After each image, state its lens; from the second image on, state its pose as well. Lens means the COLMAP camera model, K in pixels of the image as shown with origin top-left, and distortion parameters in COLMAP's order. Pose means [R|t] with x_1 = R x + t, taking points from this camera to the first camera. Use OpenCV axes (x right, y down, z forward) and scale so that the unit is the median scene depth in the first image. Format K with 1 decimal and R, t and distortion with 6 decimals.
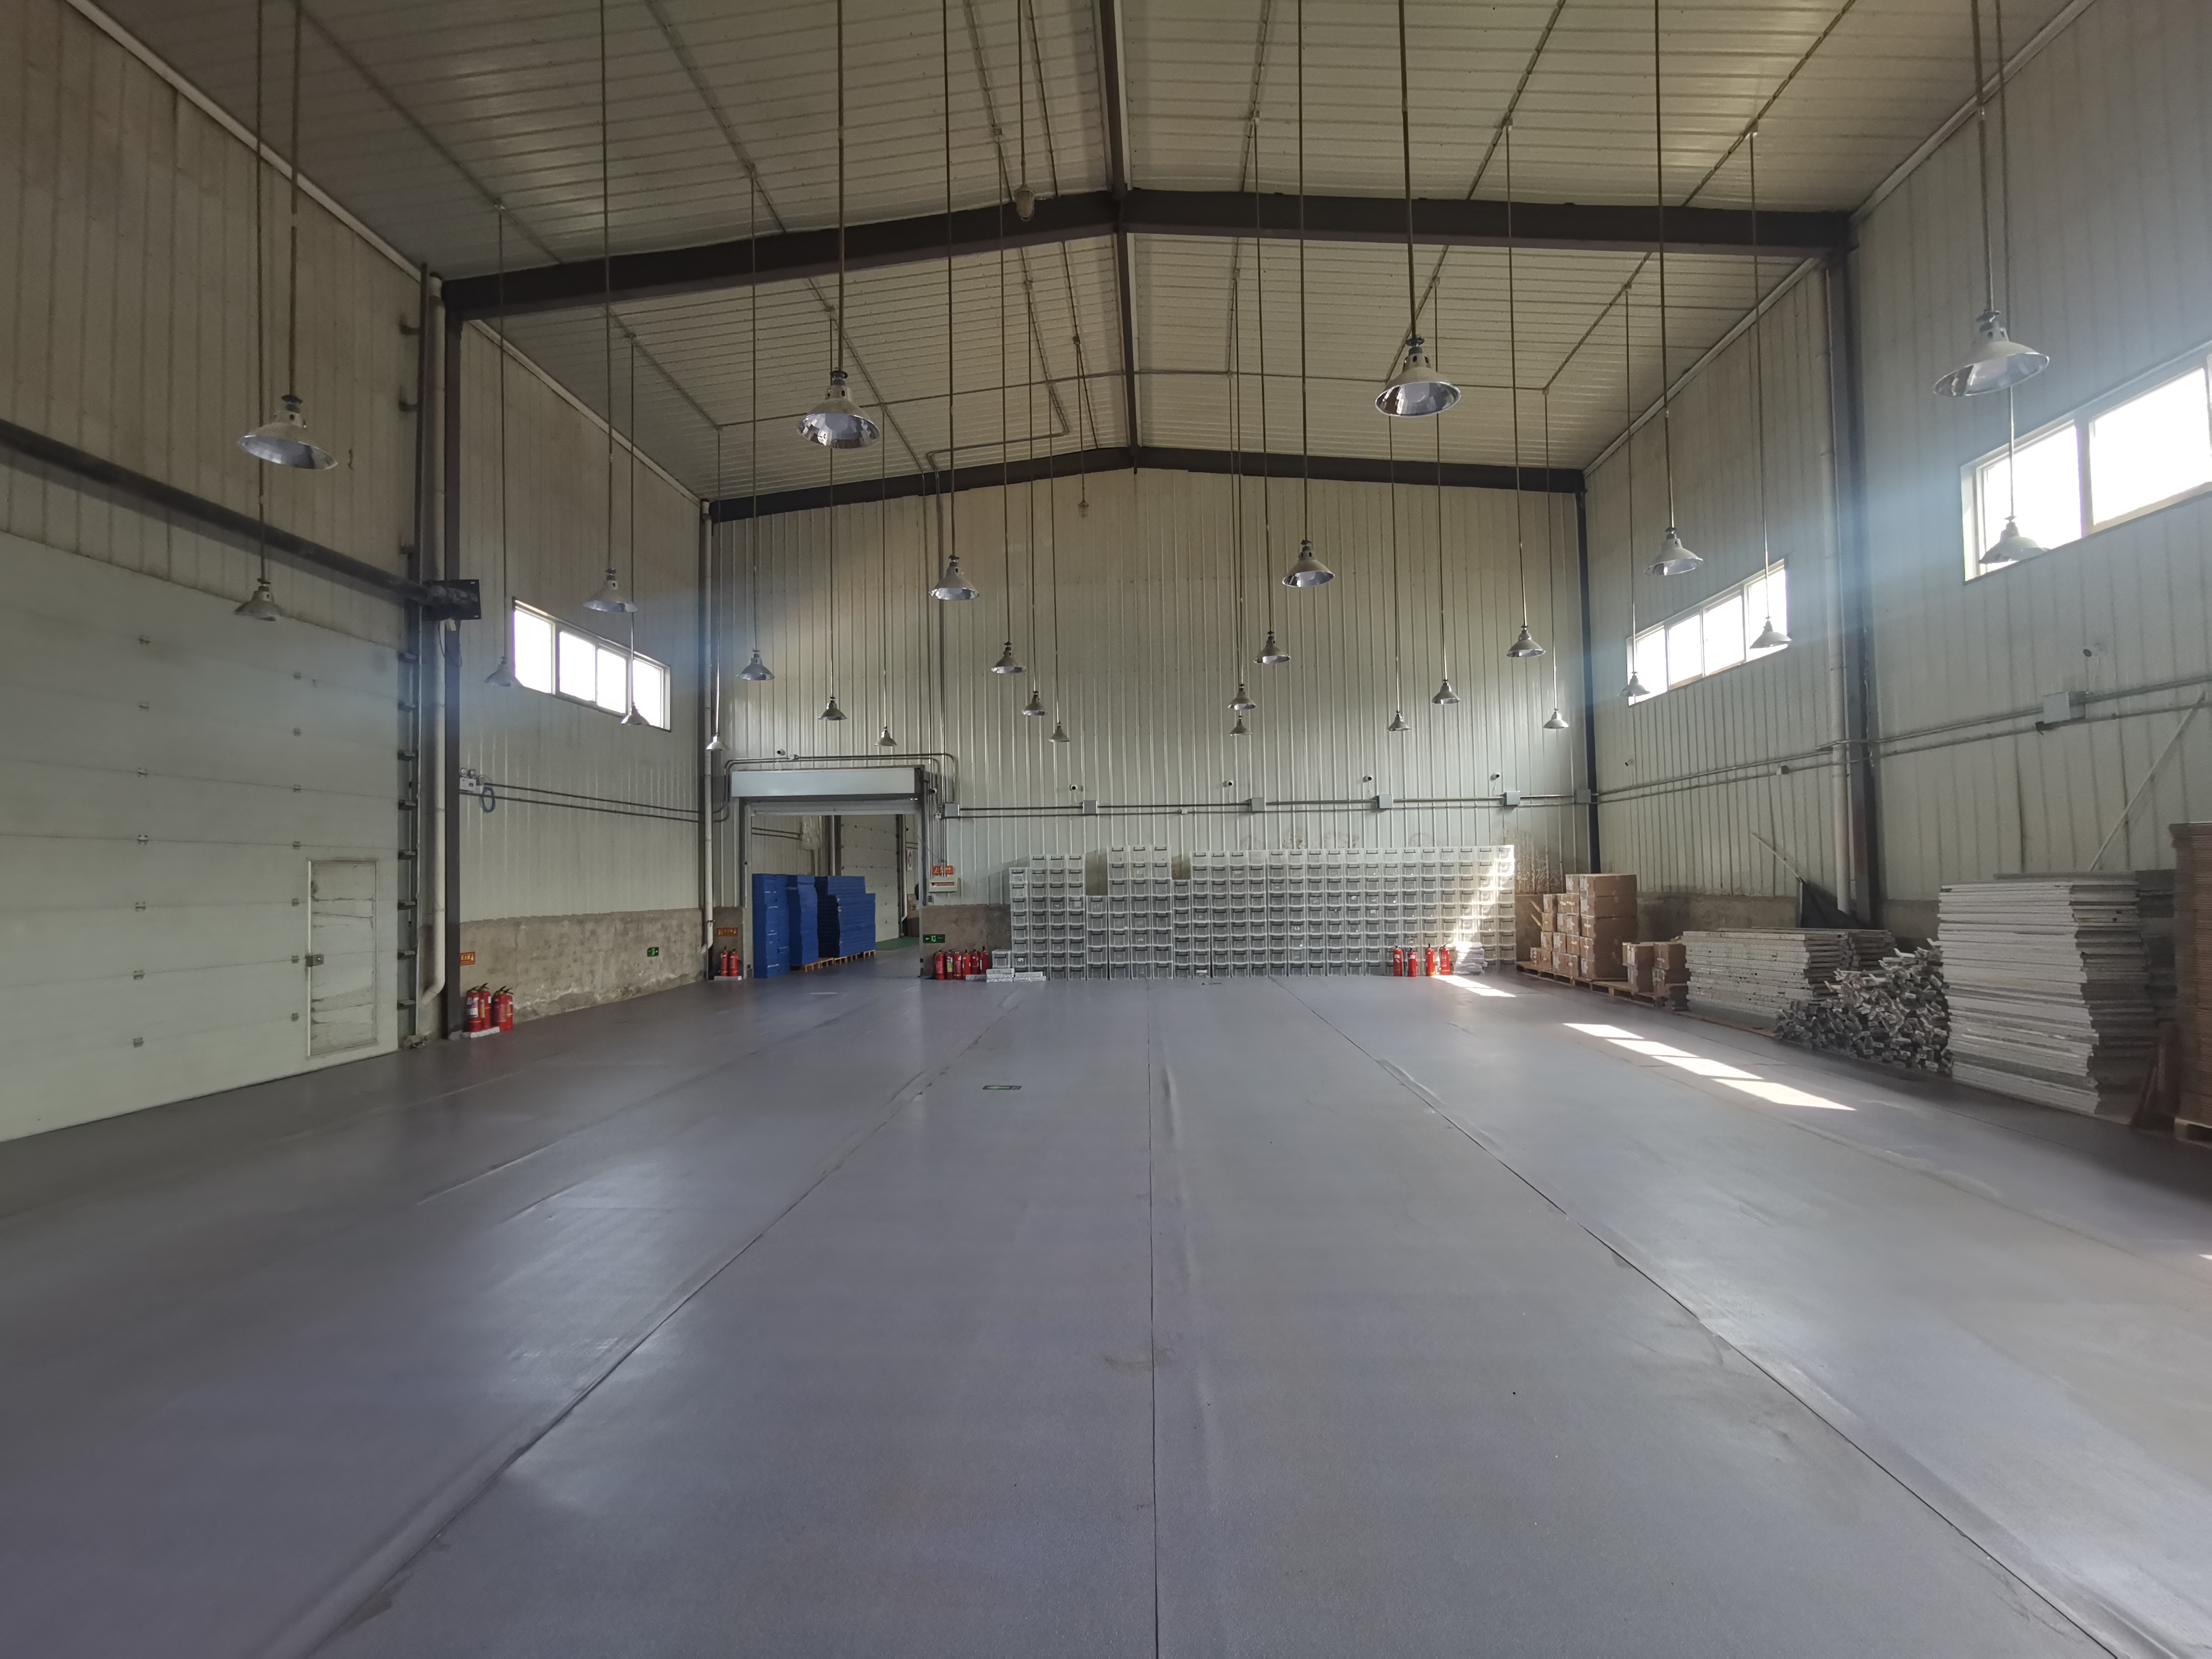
lens RADIAL K [[1067.7, 0, 1108.9], [0, 1067.7, 839.8], [0, 0, 1]] dist [-0.047637, 0.045795]
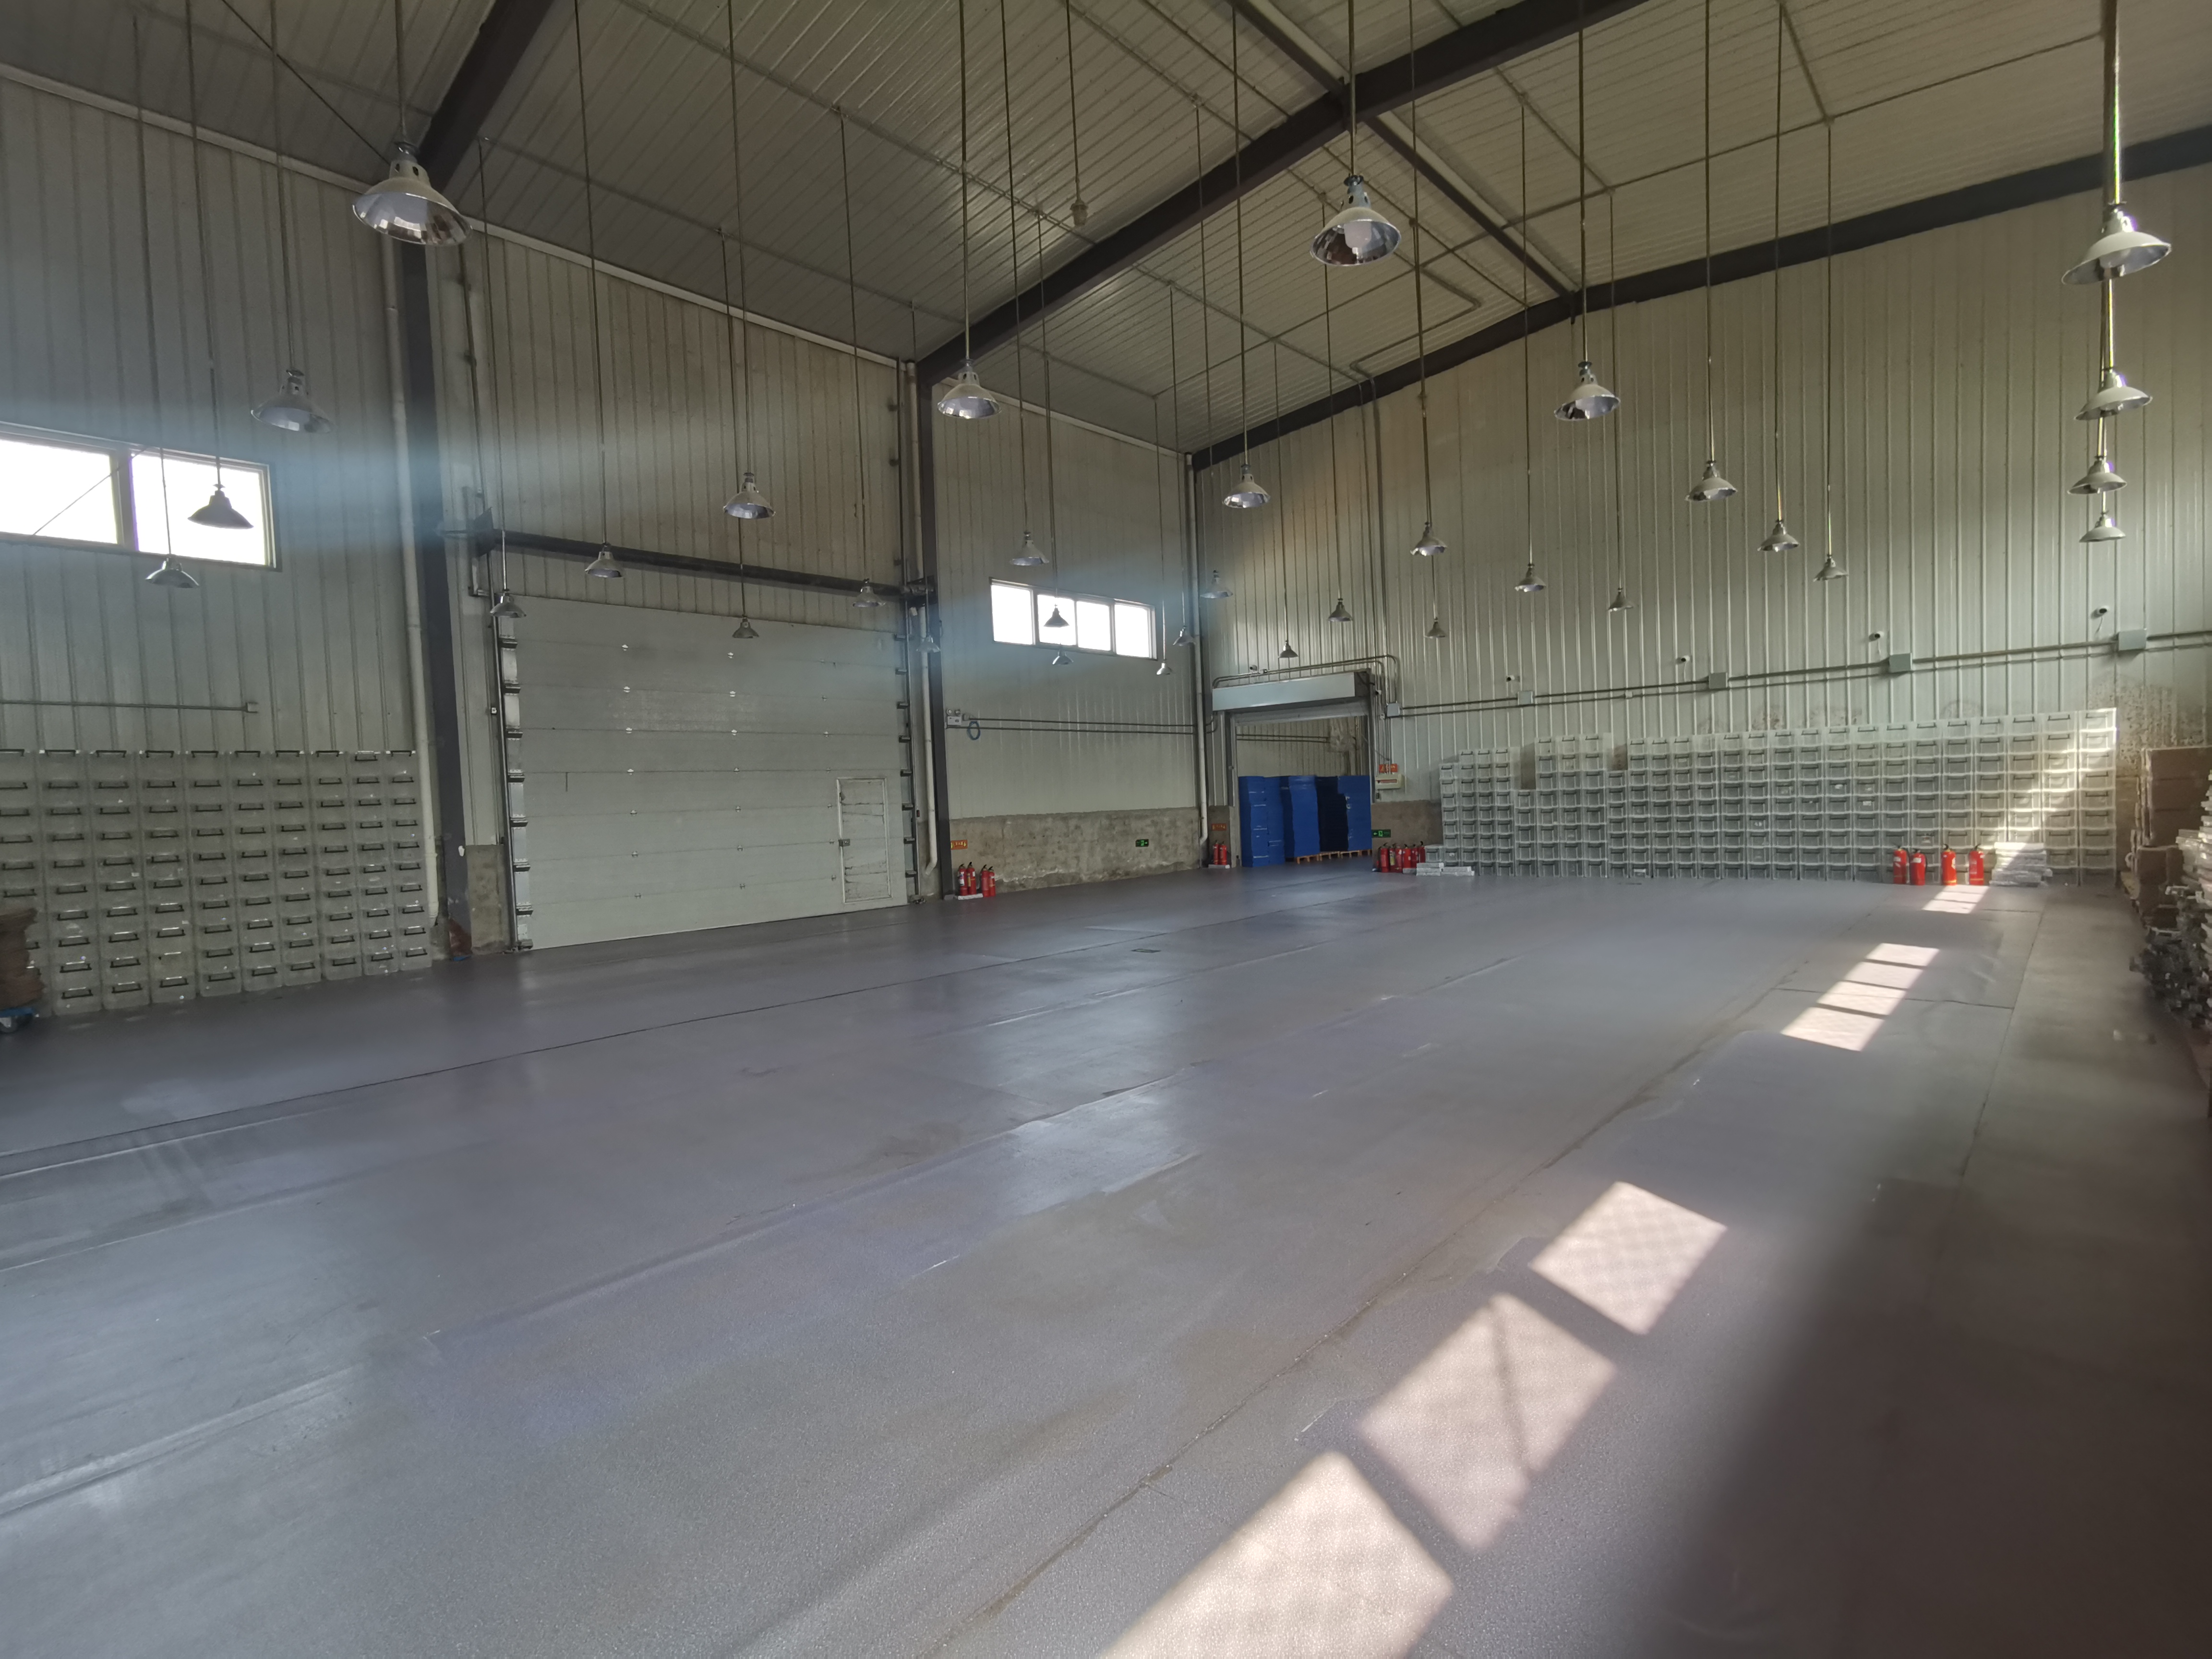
lens RADIAL K [[1067.7, 0, 1108.9], [0, 1067.7, 839.8], [0, 0, 1]] dist [-0.047637, 0.045795]
pose [[0.773152, 0.010052, -0.634142, 0.310333], [0.050750, 0.995688, 0.077658, 0.003621], [0.632187, -0.092224, 0.769307, 0.018769]]
